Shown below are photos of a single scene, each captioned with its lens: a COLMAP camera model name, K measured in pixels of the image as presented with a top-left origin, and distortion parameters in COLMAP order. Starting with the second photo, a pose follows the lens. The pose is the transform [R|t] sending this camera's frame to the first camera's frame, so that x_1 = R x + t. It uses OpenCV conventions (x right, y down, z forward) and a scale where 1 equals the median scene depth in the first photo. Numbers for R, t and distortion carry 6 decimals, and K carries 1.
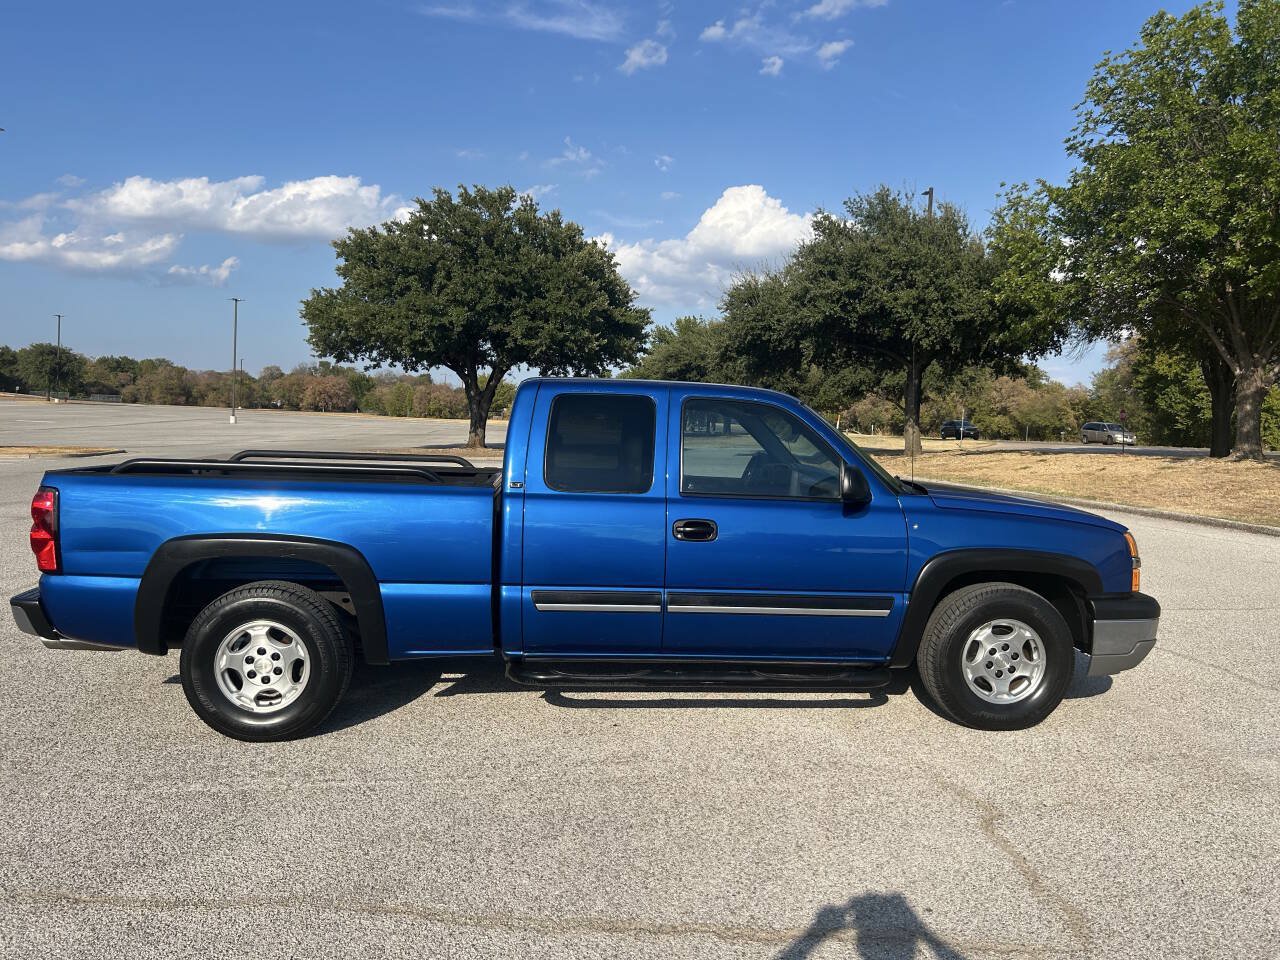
lens RADIAL K [[966.5, 0, 639.6], [0, 966.5, 481.6], [0, 0, 1]] dist [0.045738, -0.049748]
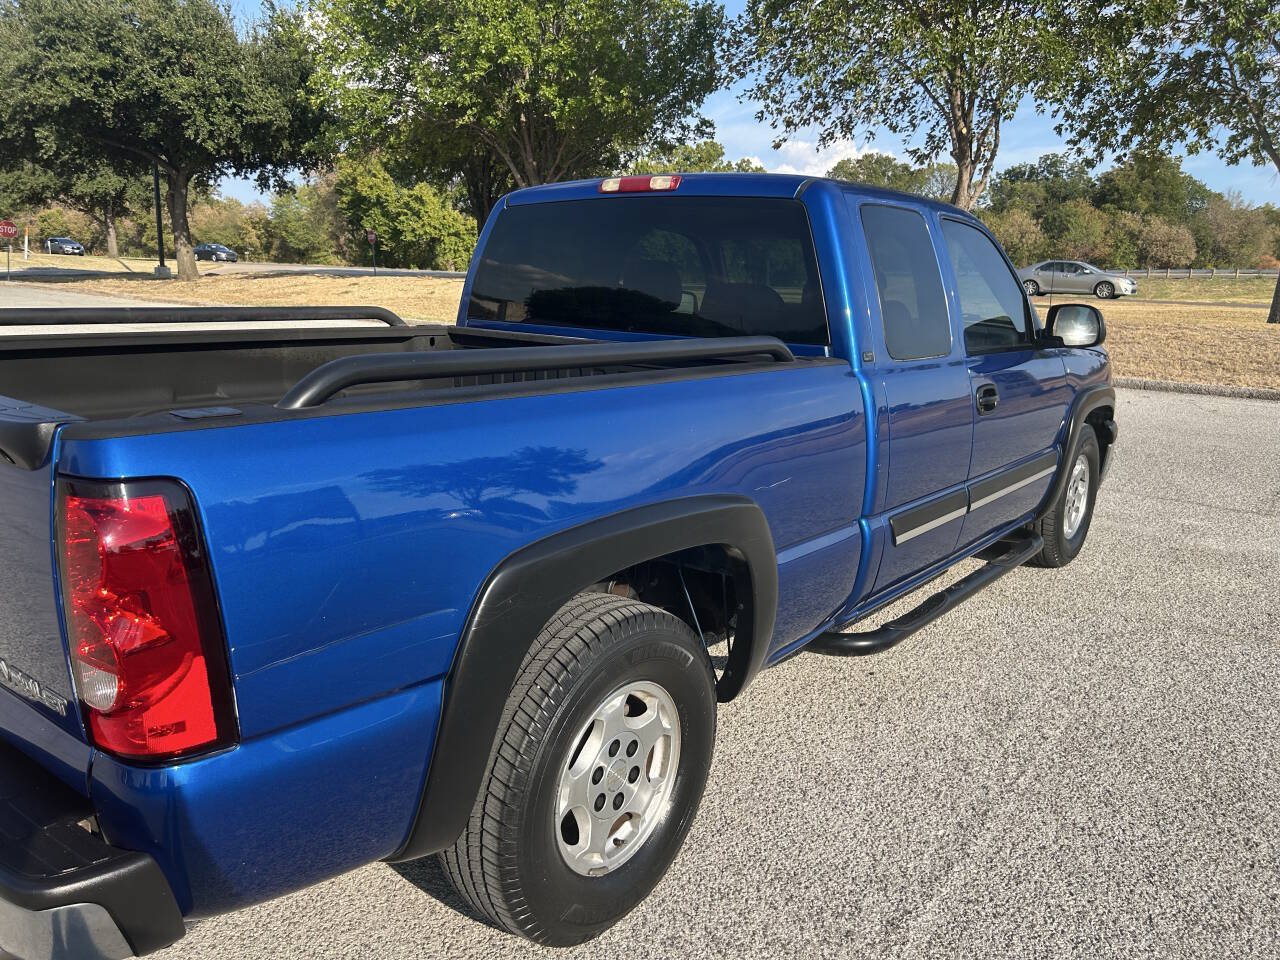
lens RADIAL K [[966.5, 0, 638.5], [0, 966.5, 485.0], [0, 0, 1]] dist [0.045738, -0.049748]
pose [[0.687408, -0.163423, 0.707646, -0.098431], [0.030641, 0.980013, 0.196558, -0.005993], [-0.725625, -0.113433, 0.678676, 0.097854]]
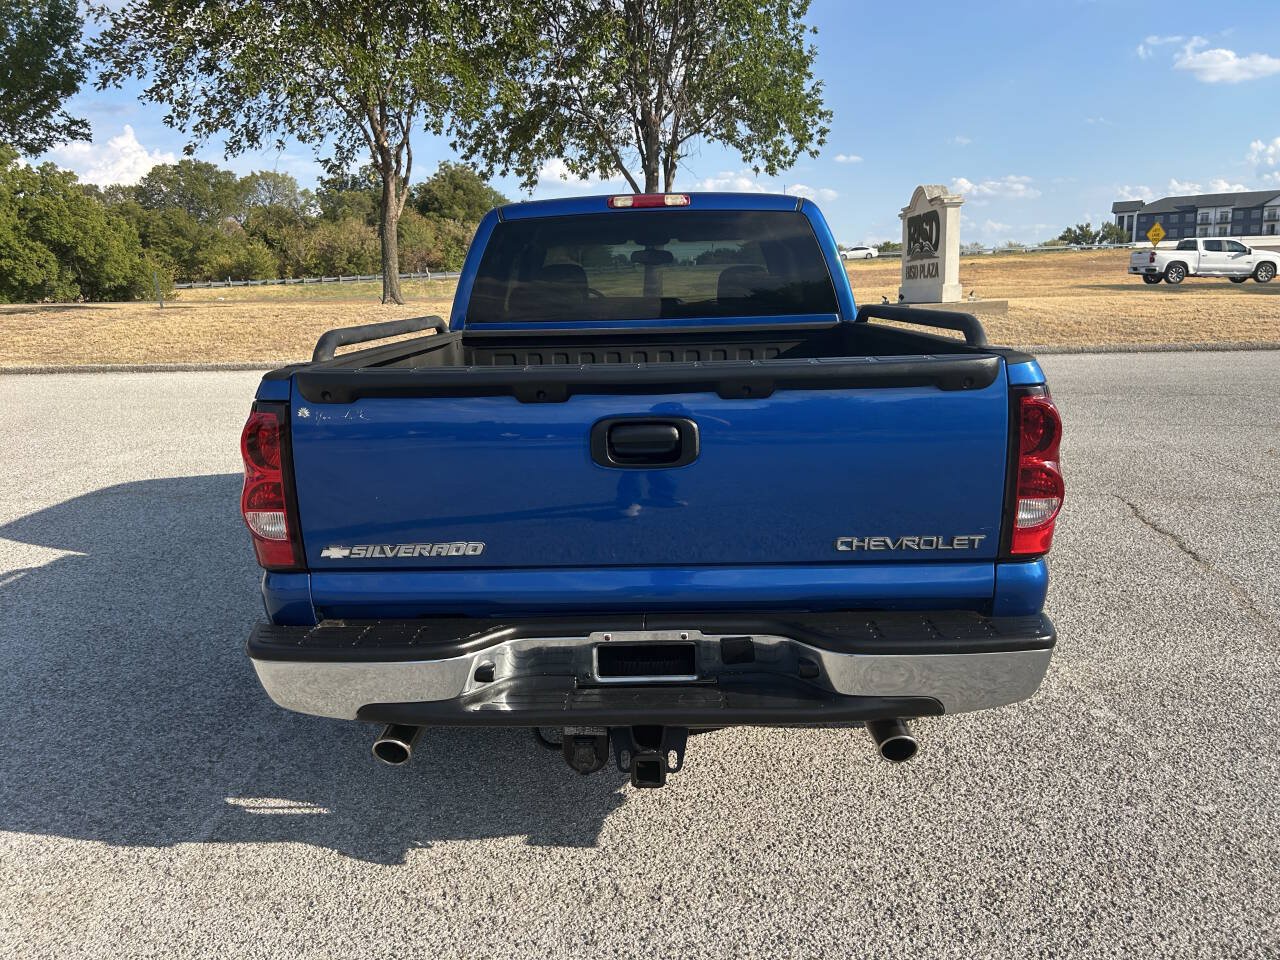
lens RADIAL K [[966.5, 0, 634.2], [0, 966.5, 484.3], [0, 0, 1]] dist [0.045738, -0.049748]
pose [[0.119147, -0.233849, 0.964945, -0.142978], [0.084506, 0.970730, 0.224817, -0.009155], [-0.989274, 0.054757, 0.135421, 0.147266]]
